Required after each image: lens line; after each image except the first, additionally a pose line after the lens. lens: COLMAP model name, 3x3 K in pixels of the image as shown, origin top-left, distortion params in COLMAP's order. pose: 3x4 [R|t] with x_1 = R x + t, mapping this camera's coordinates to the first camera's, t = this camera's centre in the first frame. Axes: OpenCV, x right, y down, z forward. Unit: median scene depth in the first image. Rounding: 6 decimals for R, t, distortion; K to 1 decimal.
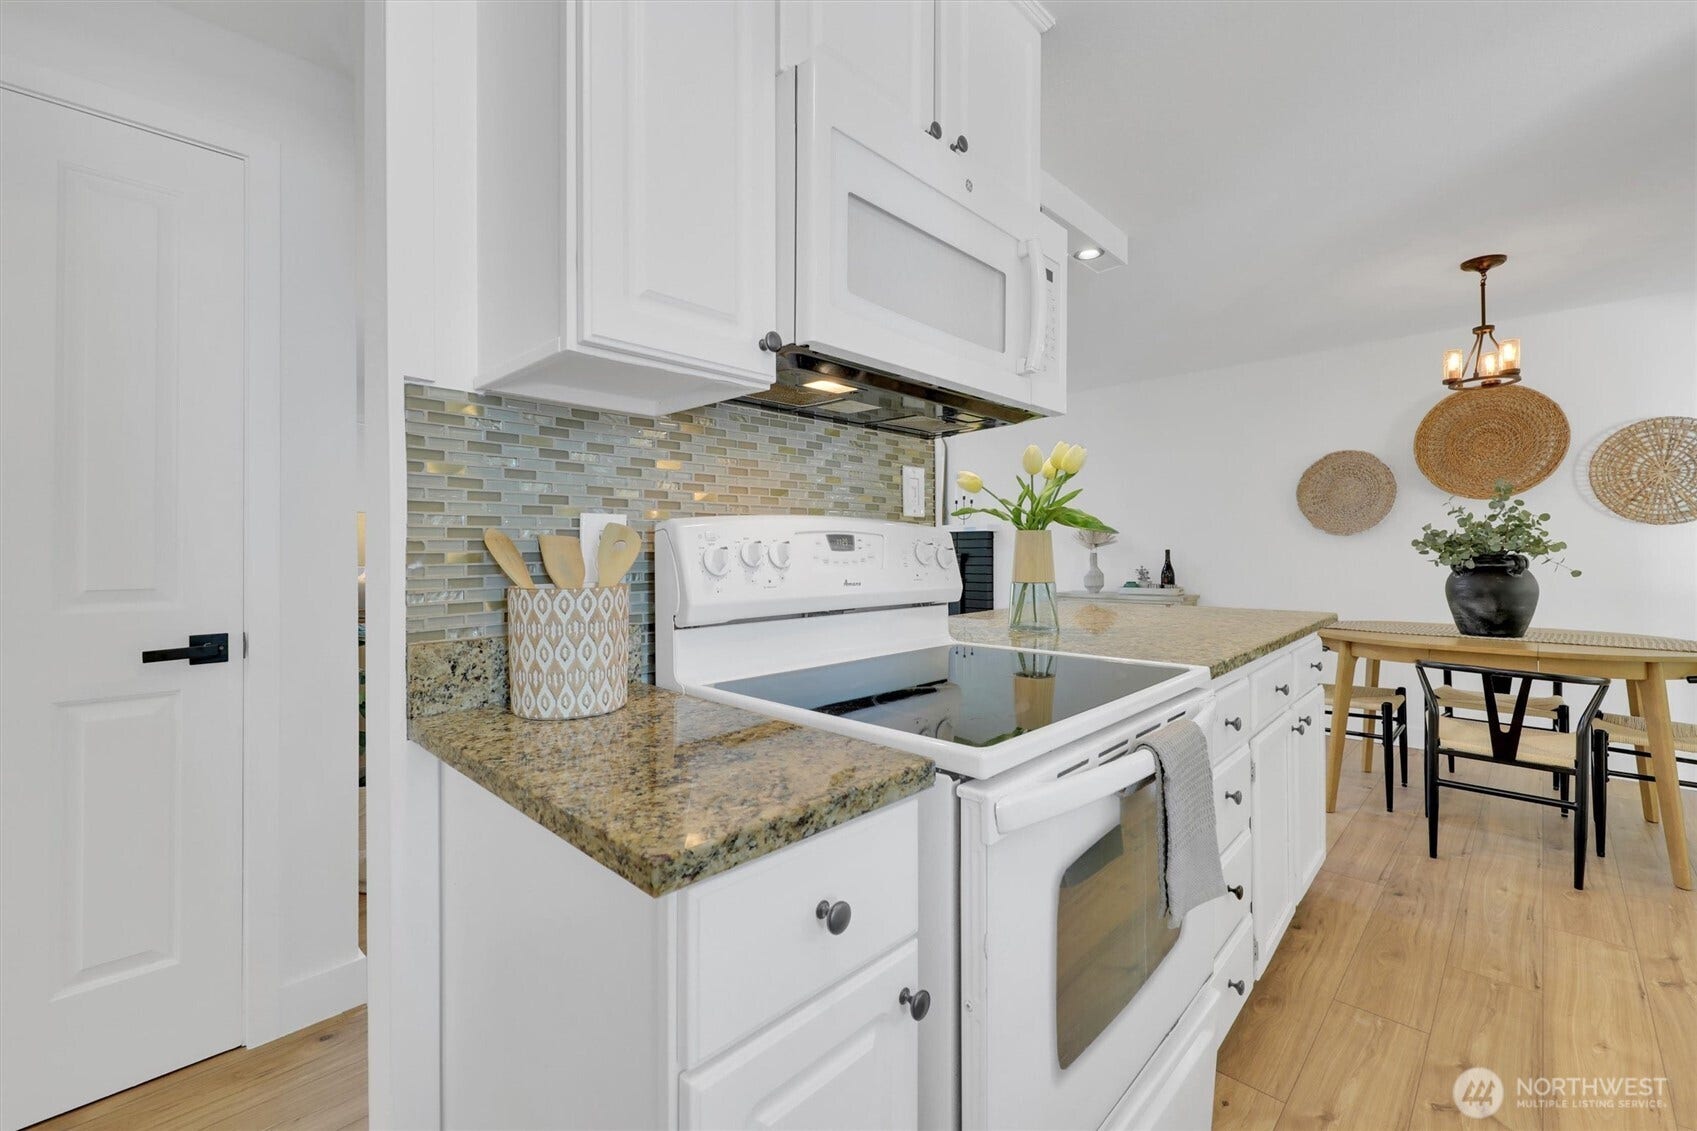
lens RADIAL K [[715.4, 0, 848.3], [0, 715.4, 542.2], [0, 0, 1]] dist [0.001062, -0.000137]
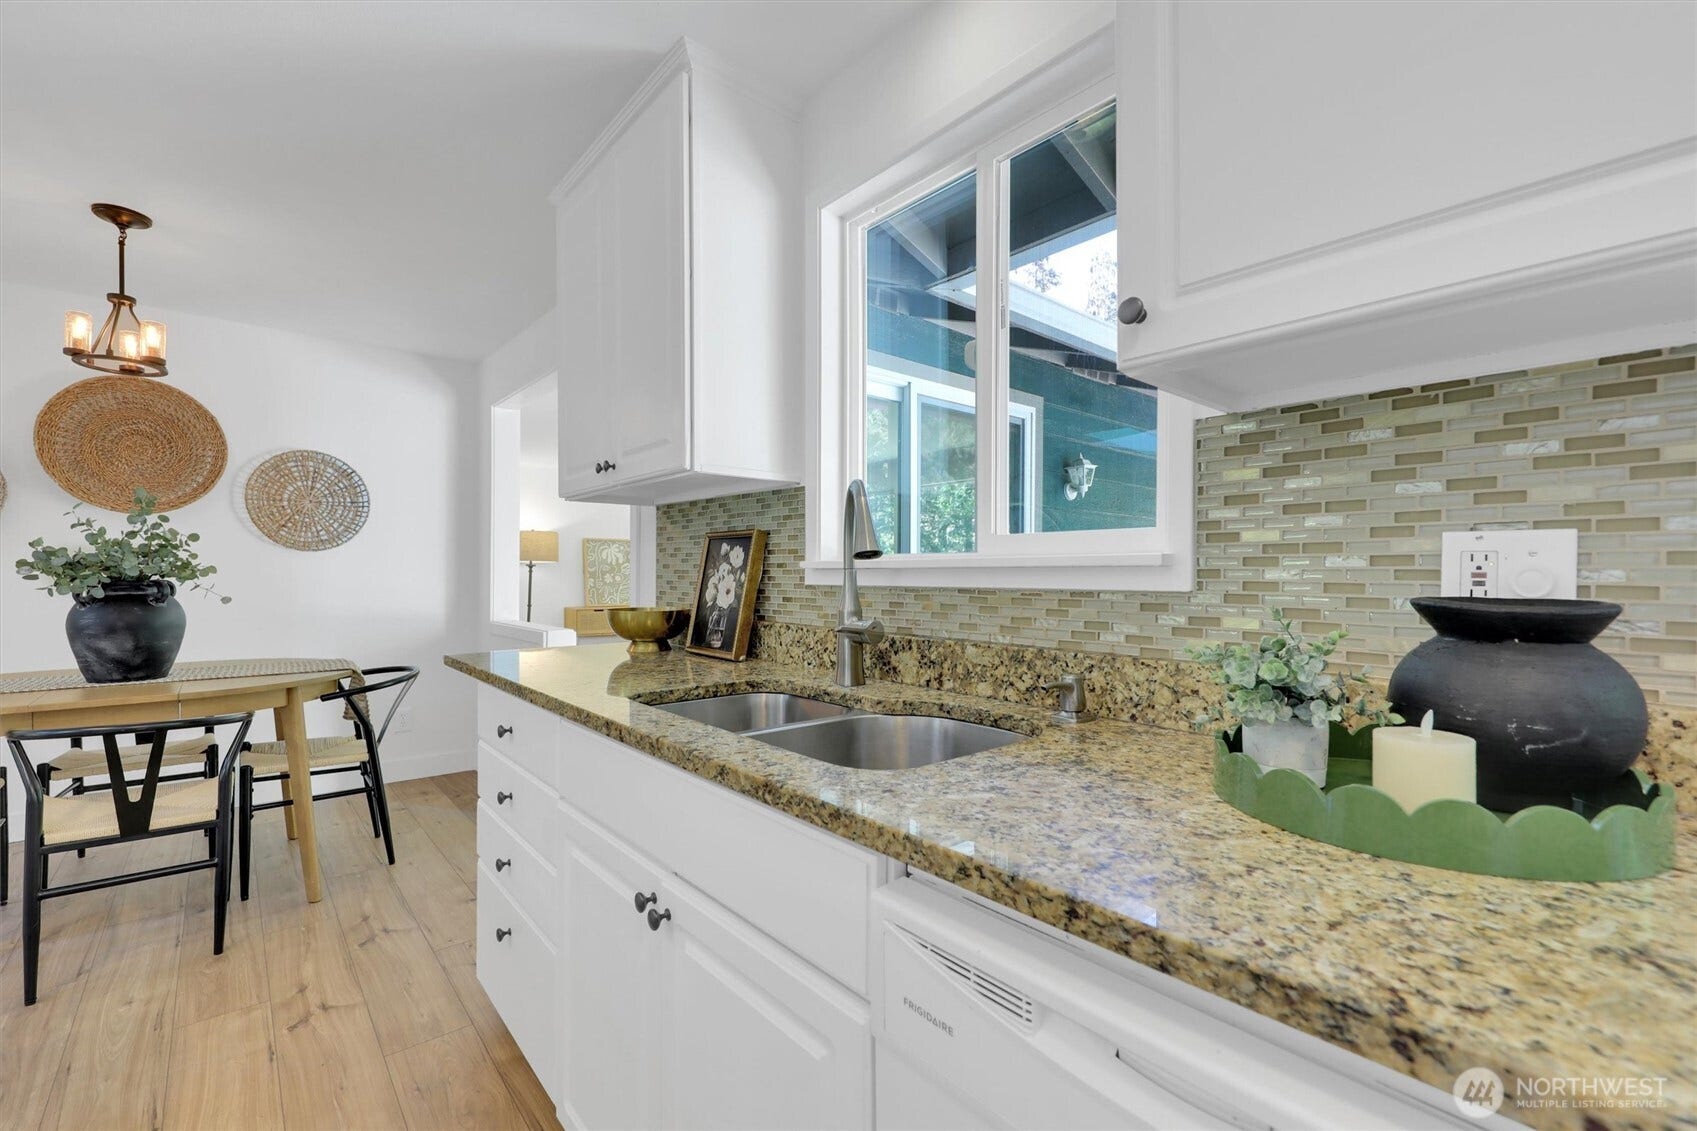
lens RADIAL K [[721.6, 0, 852.0], [0, 721.6, 582.1], [0, 0, 1]] dist [0.011048, -0.006014]
pose [[0.086841, -0.006136, 0.996203, 0.151159], [-0.015368, 0.999854, 0.007498, 0.001029], [-0.996104, -0.015961, 0.086734, 0.112320]]
